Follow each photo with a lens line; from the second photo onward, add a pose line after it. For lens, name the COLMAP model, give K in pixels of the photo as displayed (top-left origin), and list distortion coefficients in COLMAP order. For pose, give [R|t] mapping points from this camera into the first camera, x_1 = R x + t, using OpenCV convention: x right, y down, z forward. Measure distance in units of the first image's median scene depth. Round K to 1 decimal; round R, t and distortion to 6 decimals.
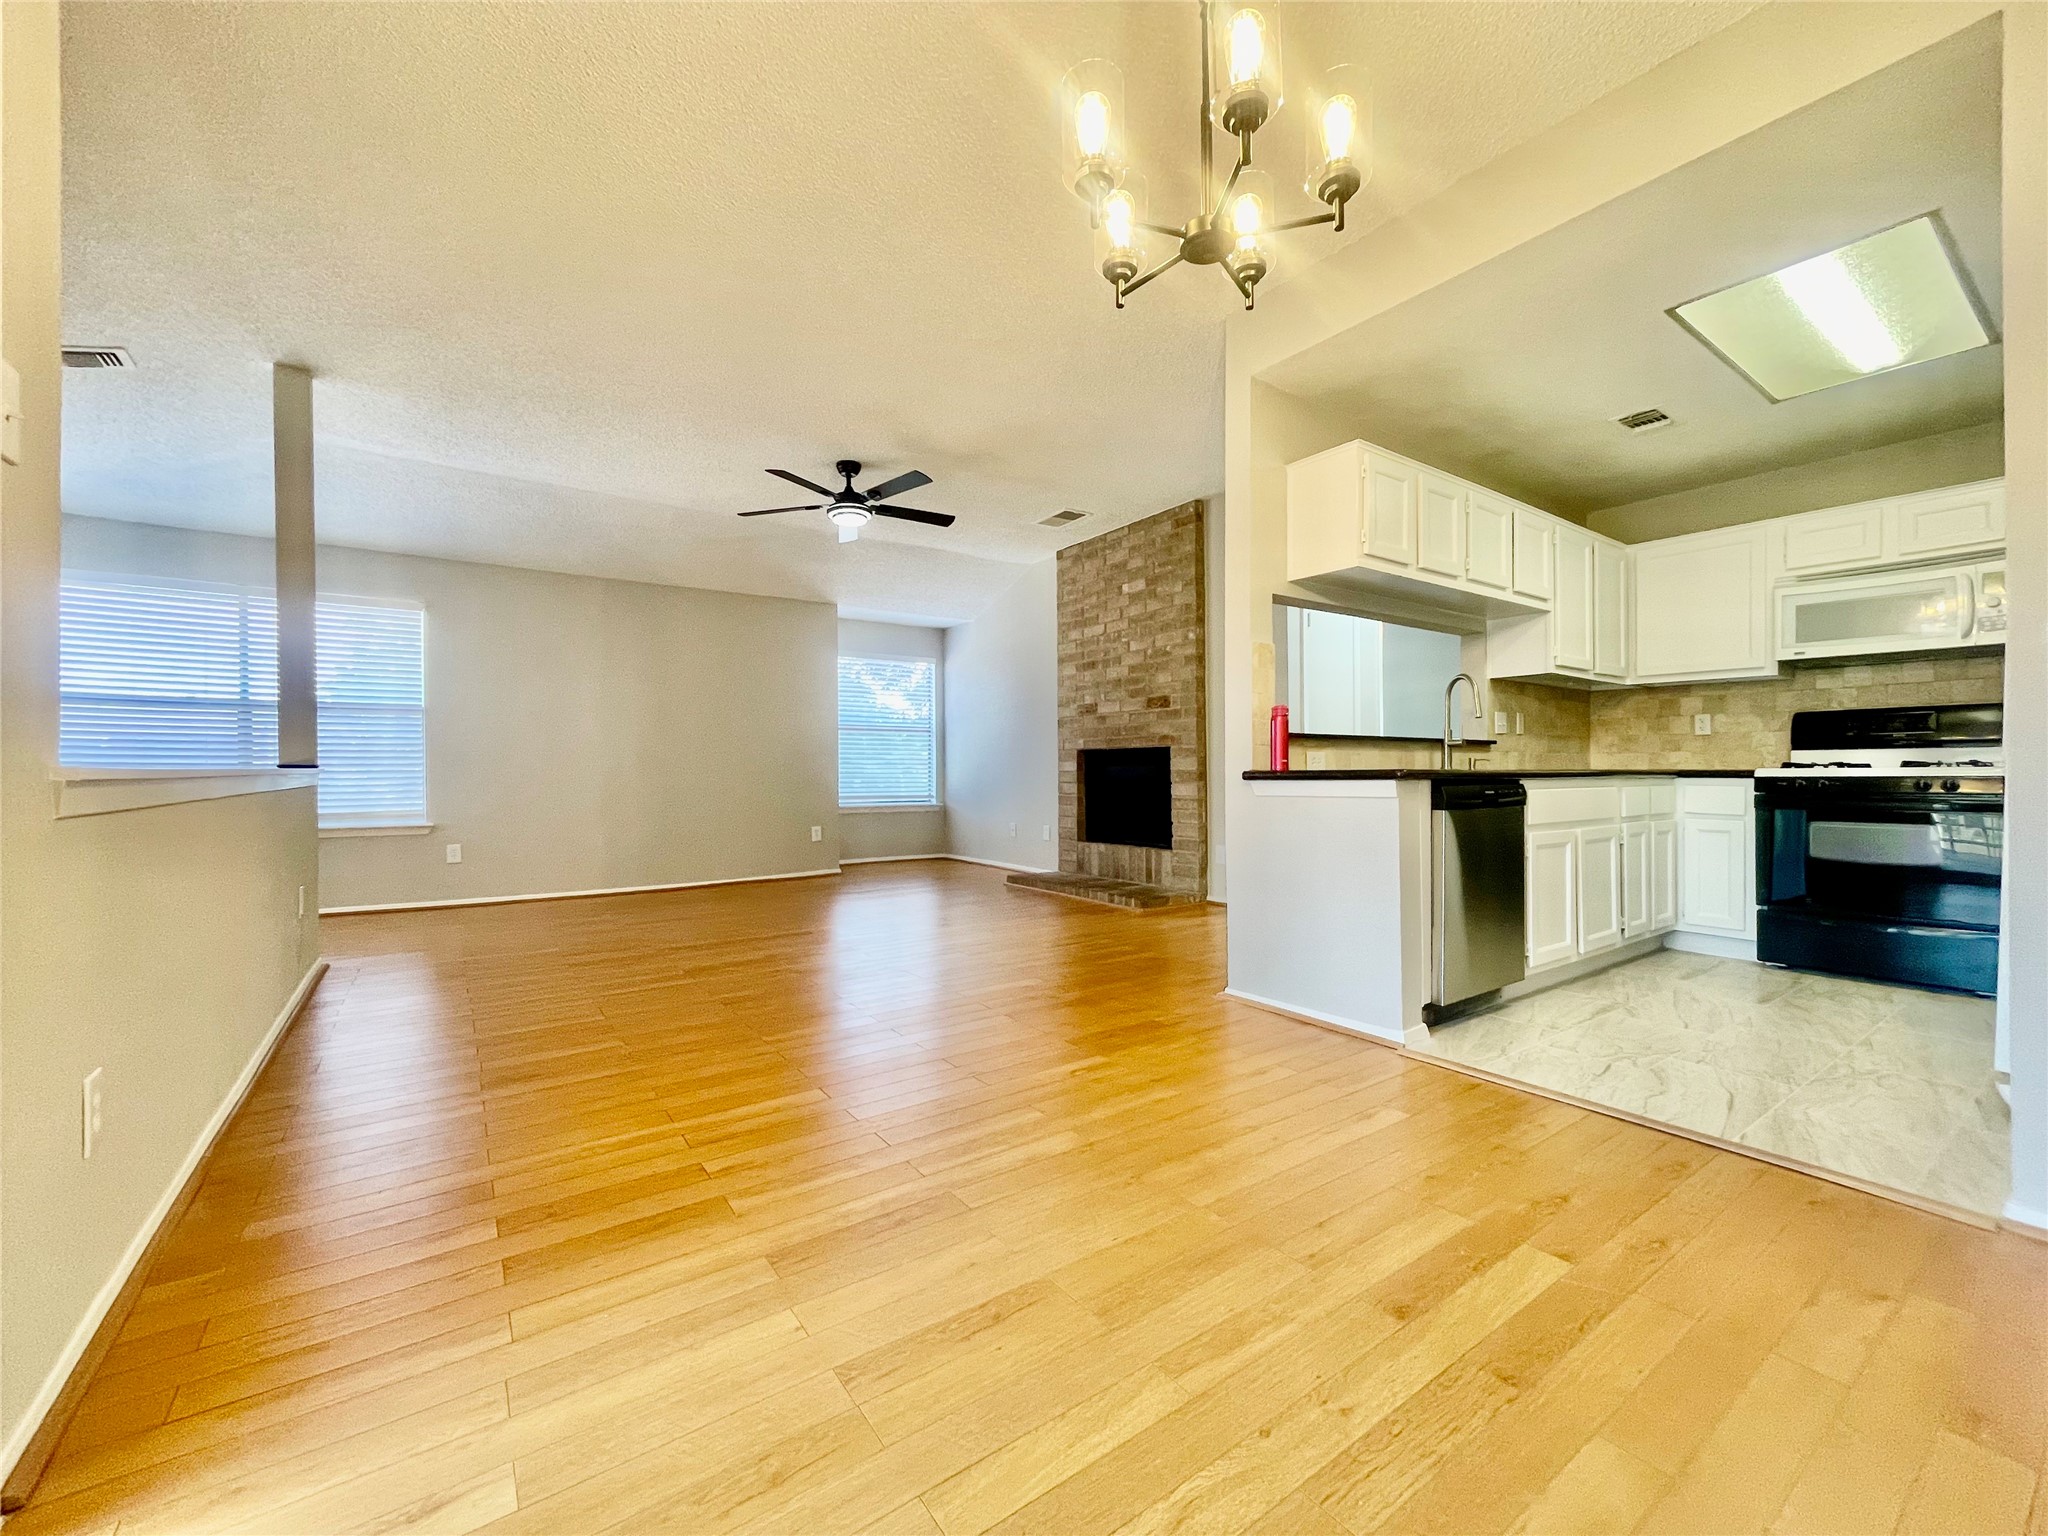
lens RADIAL K [[836.3, 0, 1027.1], [0, 836.3, 771.7], [0, 0, 1]] dist [-0.002952, -0.000571]
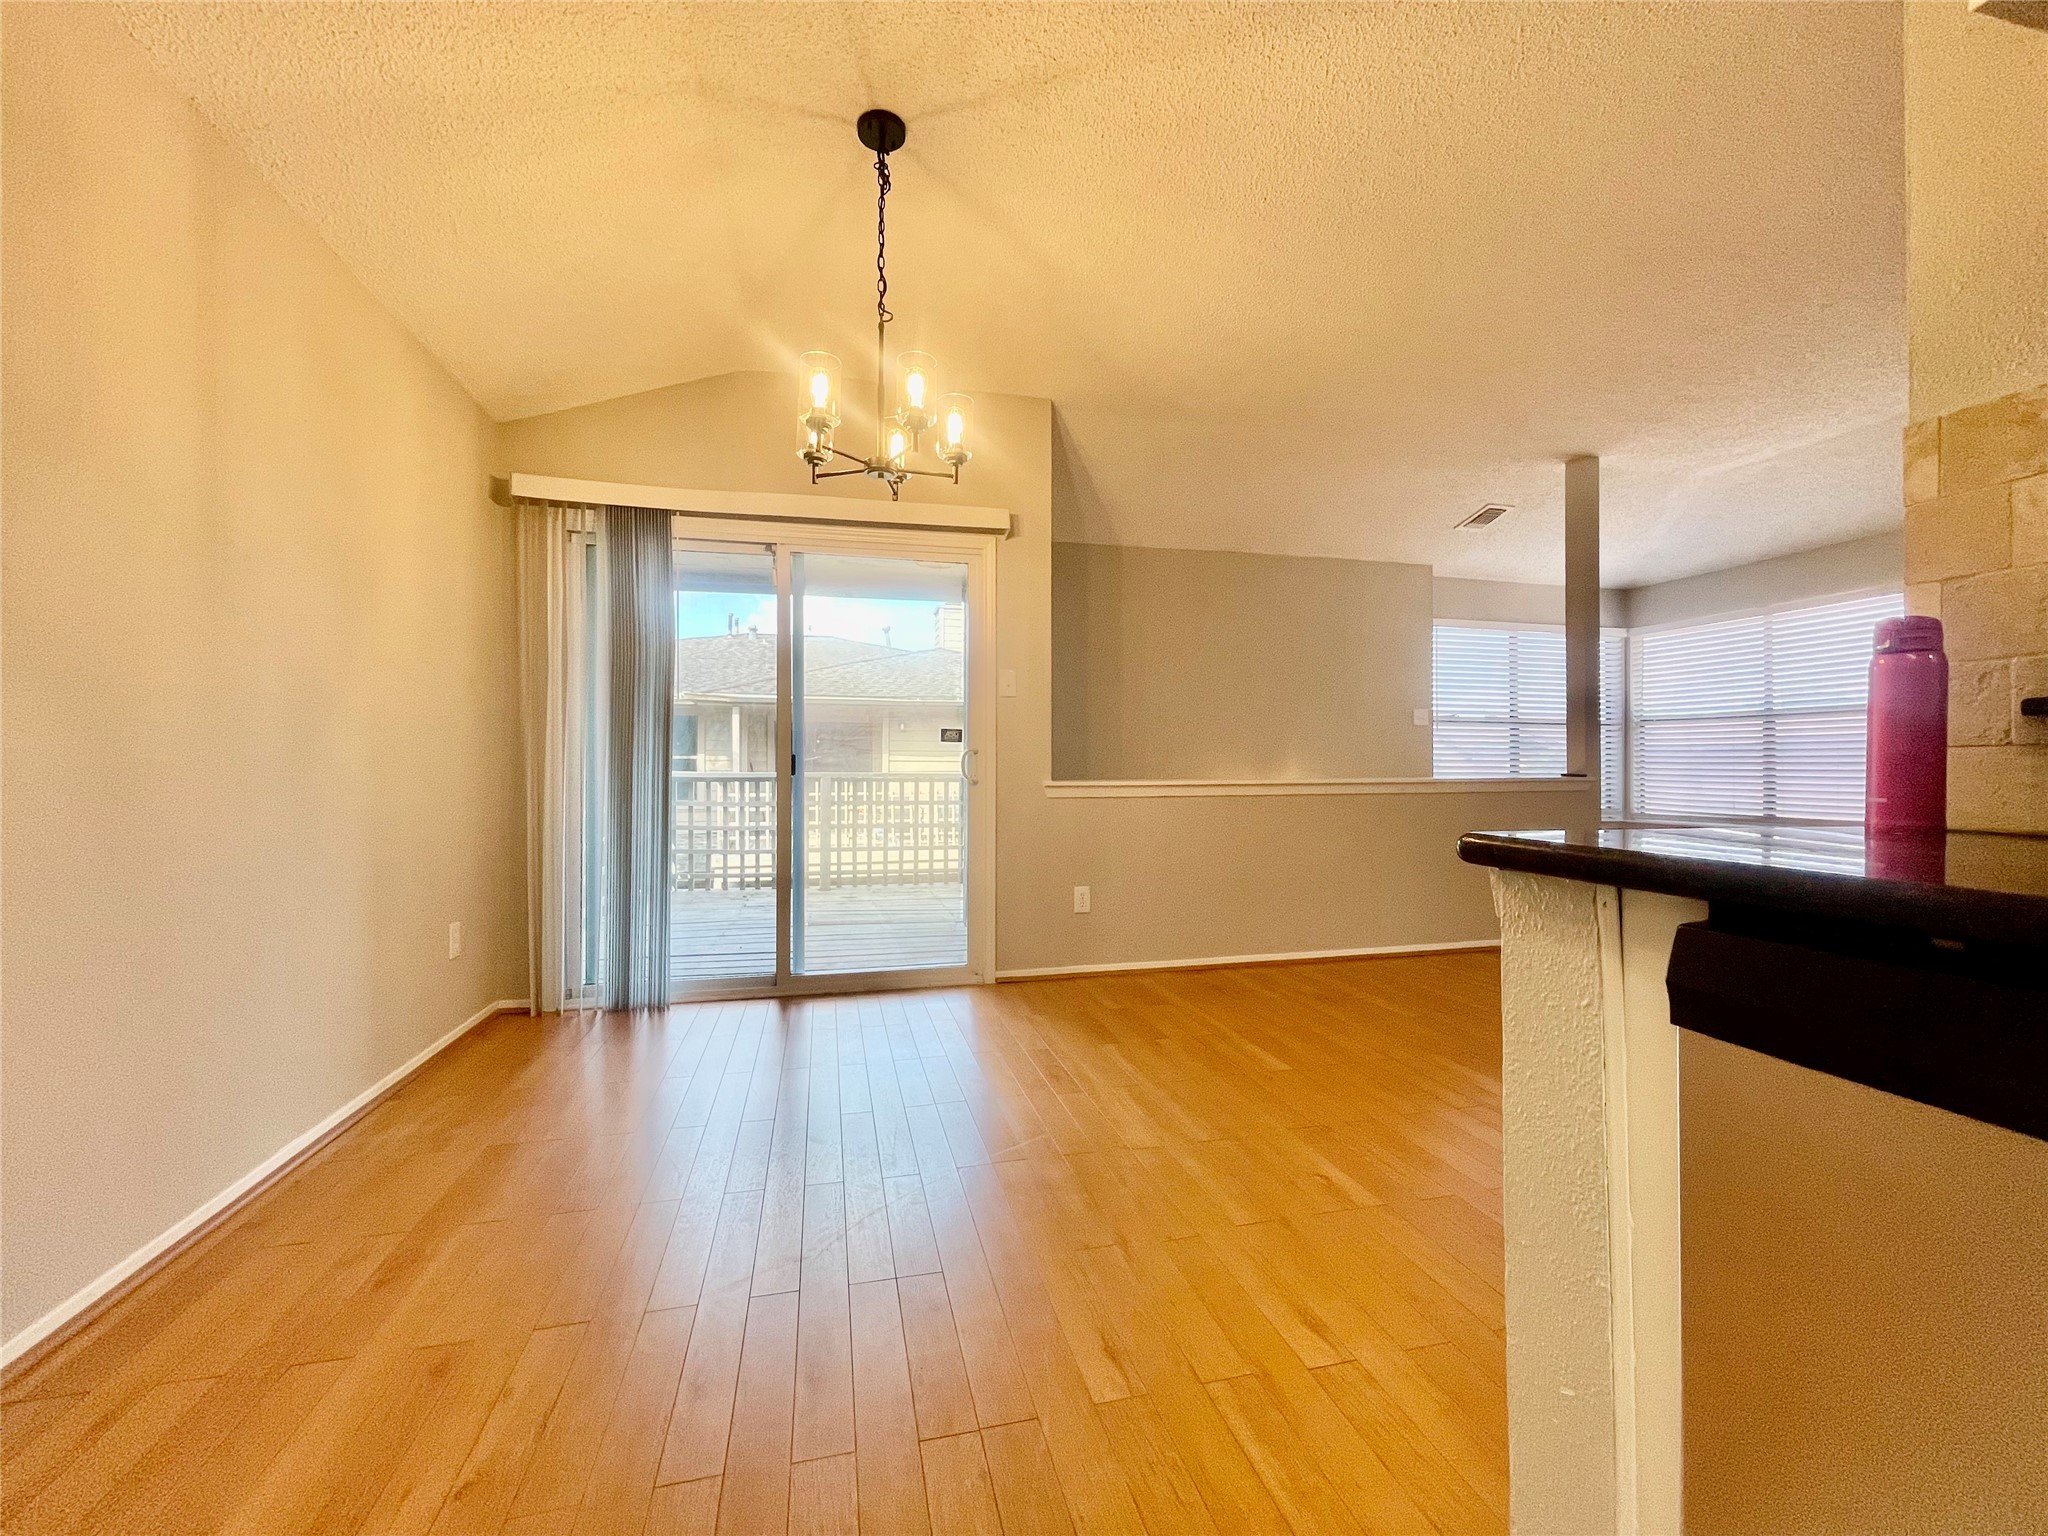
lens RADIAL K [[836.3, 0, 1027.1], [0, 836.3, 771.7], [0, 0, 1]] dist [-0.002952, -0.000571]
pose [[-0.366931, 0.008408, -0.930210, 0.897259], [0.002039, 0.999964, 0.008234, -0.035512], [0.930246, 0.001125, -0.366935, 1.026437]]
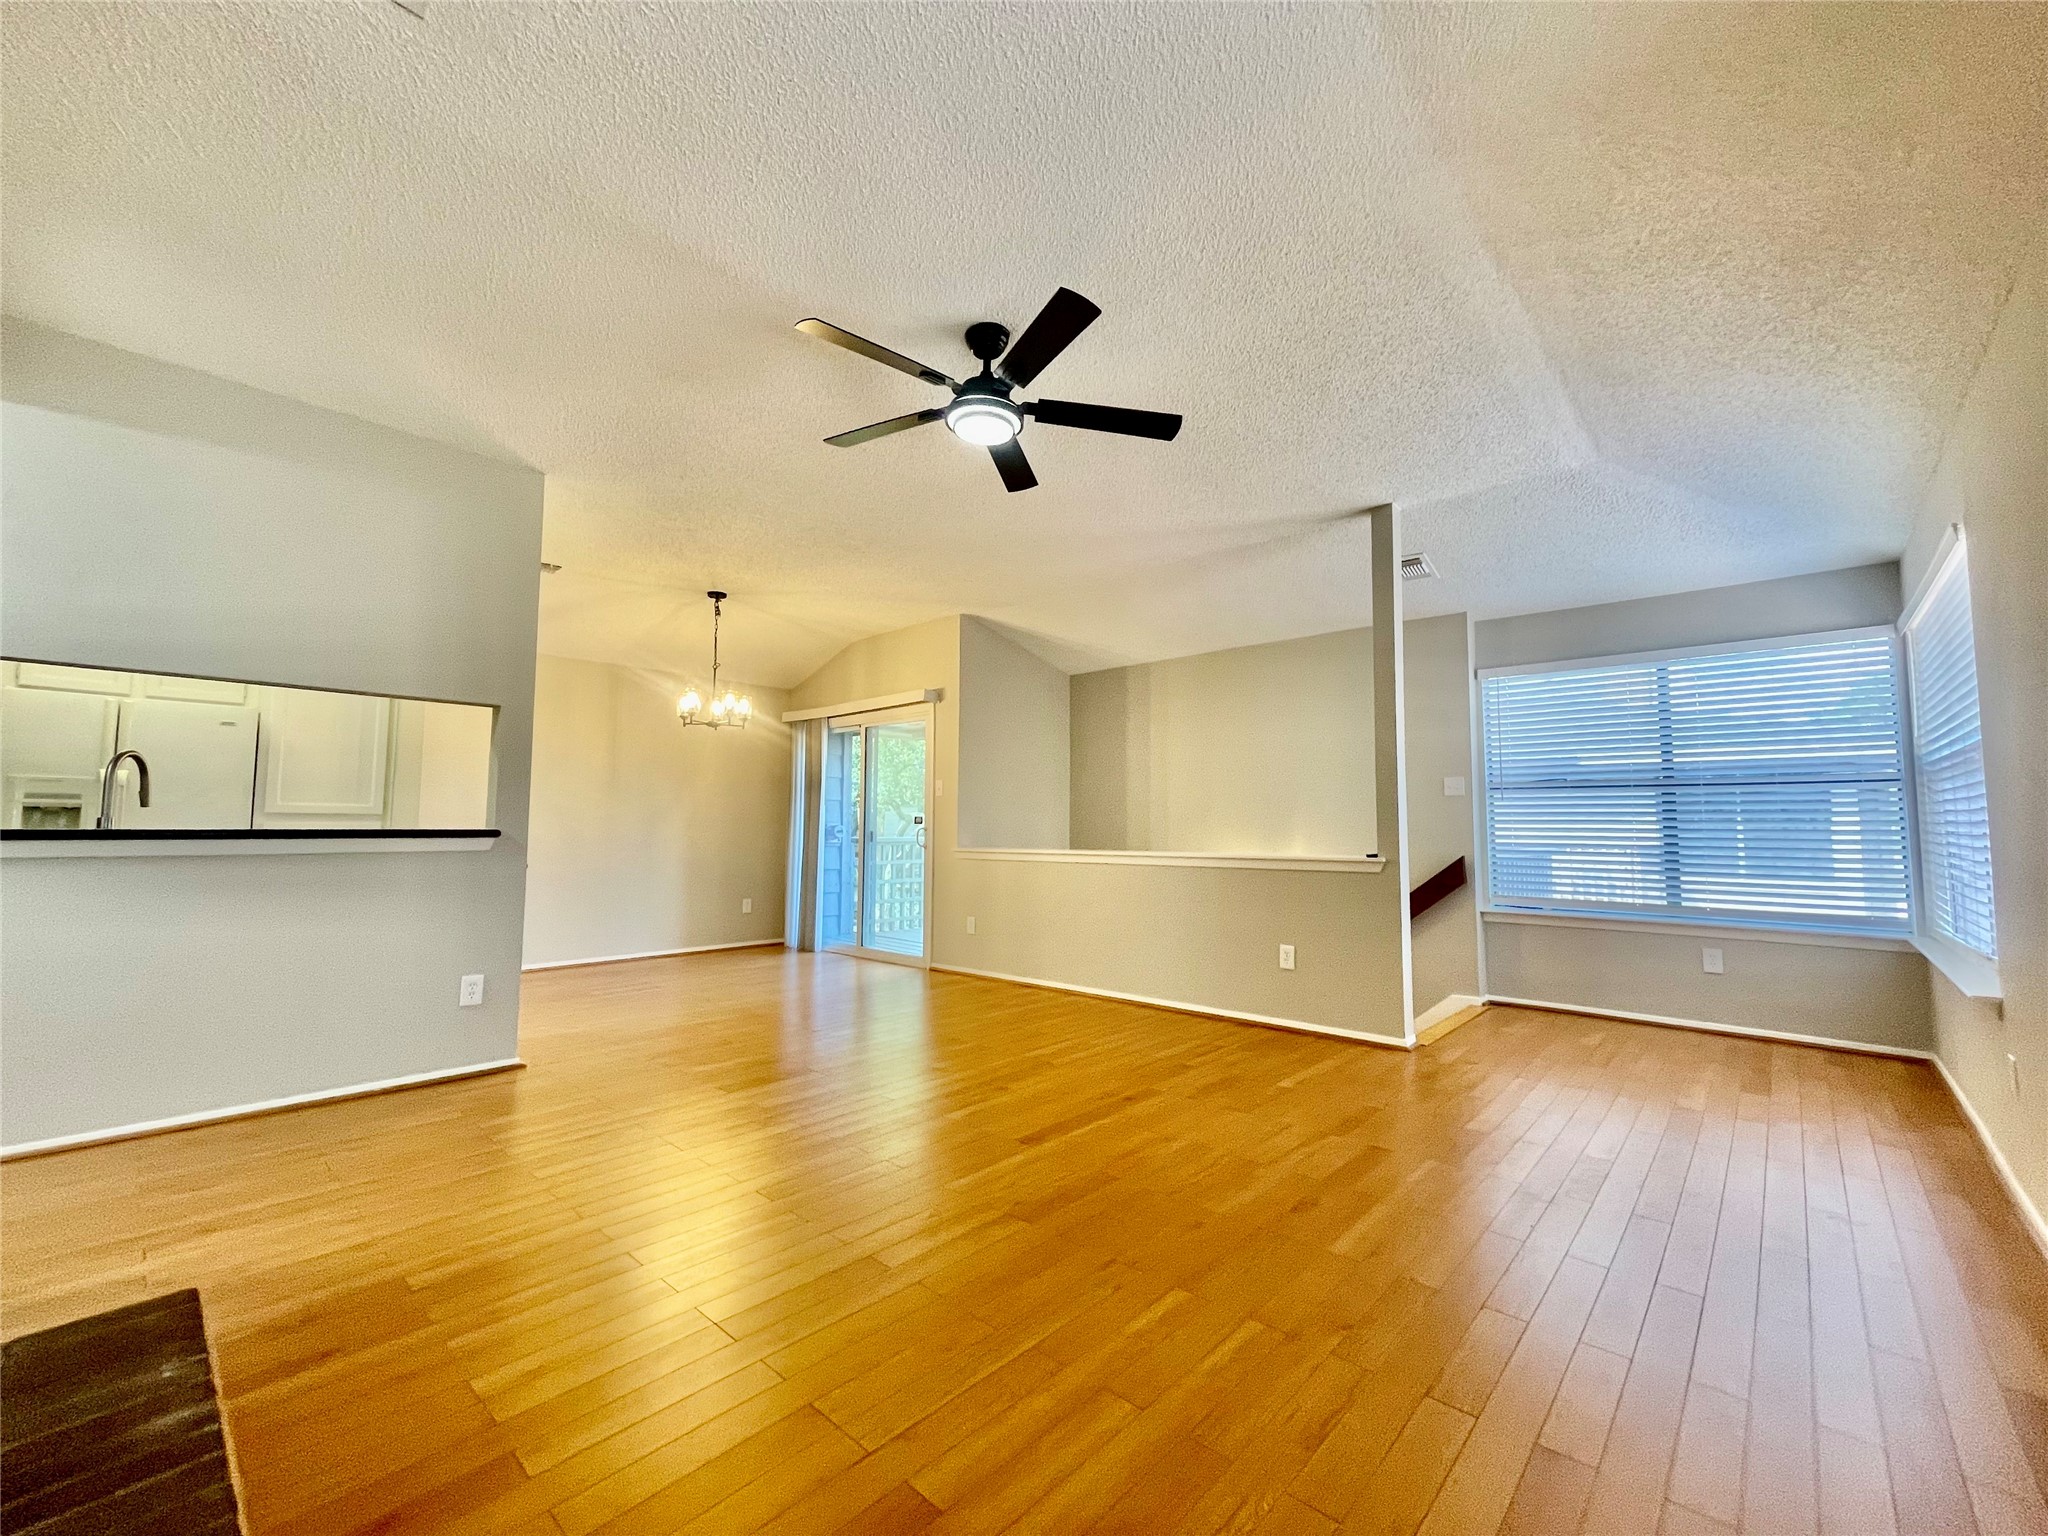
lens RADIAL K [[833.3, 0, 1020.0], [0, 833.3, 767.2], [0, 0, 1]] dist [0.003042, -0.000272]
pose [[-0.977861, -0.014877, -0.208727, -0.231995], [0.000480, 0.997308, -0.073331, -0.064080], [0.209255, -0.071808, -0.975221, 2.971290]]
